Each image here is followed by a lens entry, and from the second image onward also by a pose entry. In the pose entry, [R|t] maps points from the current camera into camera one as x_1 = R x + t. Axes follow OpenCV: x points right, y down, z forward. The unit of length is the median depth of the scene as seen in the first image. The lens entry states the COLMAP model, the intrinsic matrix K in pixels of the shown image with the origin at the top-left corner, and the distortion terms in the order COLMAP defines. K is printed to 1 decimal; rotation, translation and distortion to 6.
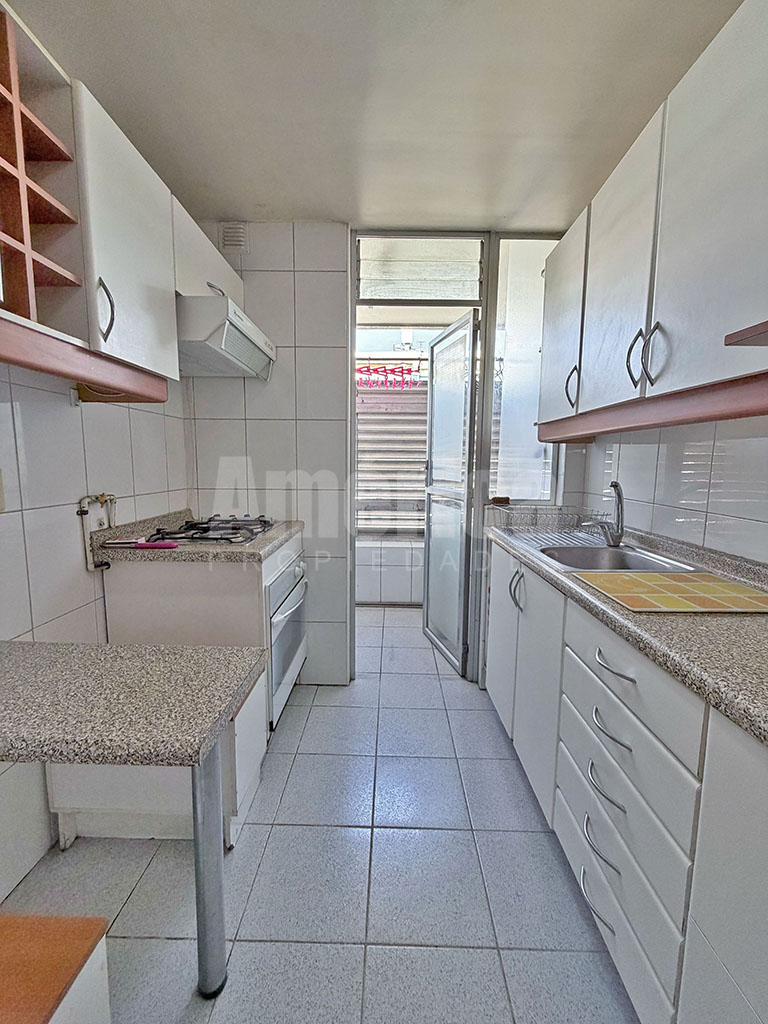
lens RADIAL K [[412.7, 0, 383.8], [0, 412.7, 510.9], [0, 0, 1]] dist [-0.000392, -0.000245]
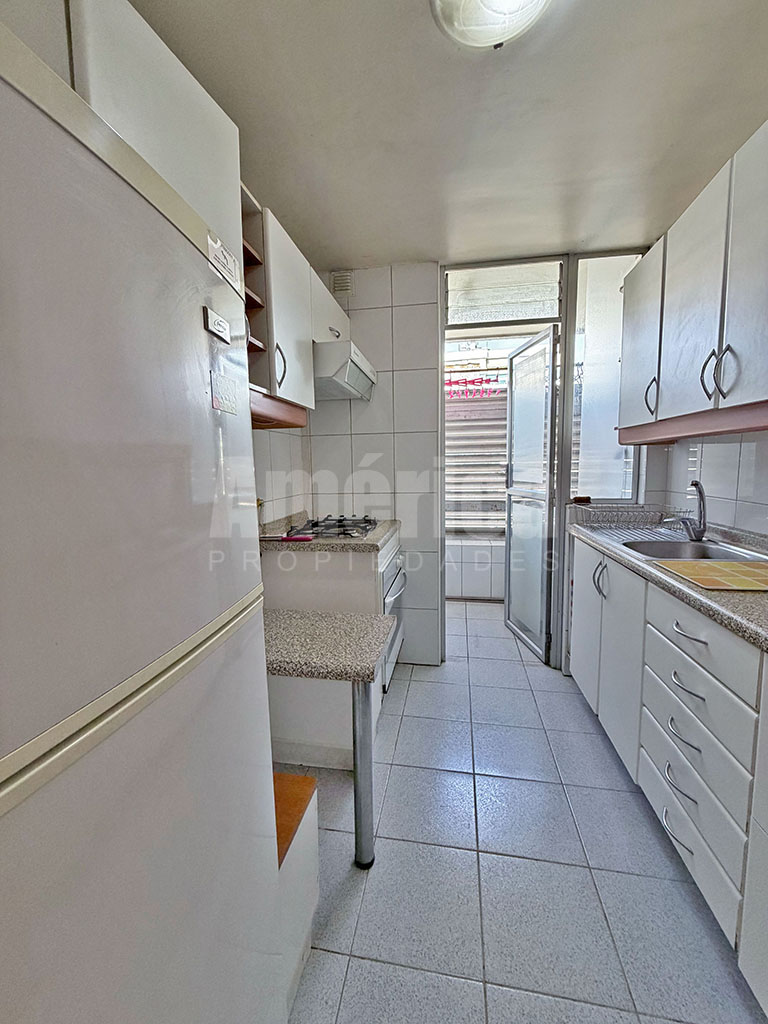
lens RADIAL K [[412.7, 0, 382.9], [0, 412.7, 510.5], [0, 0, 1]] dist [-0.000392, -0.000245]
pose [[0.986769, -0.010516, -0.161791, -0.070665], [0.009455, 0.999928, -0.007330, 0.006789], [0.161857, 0.005703, 0.986798, -0.184992]]
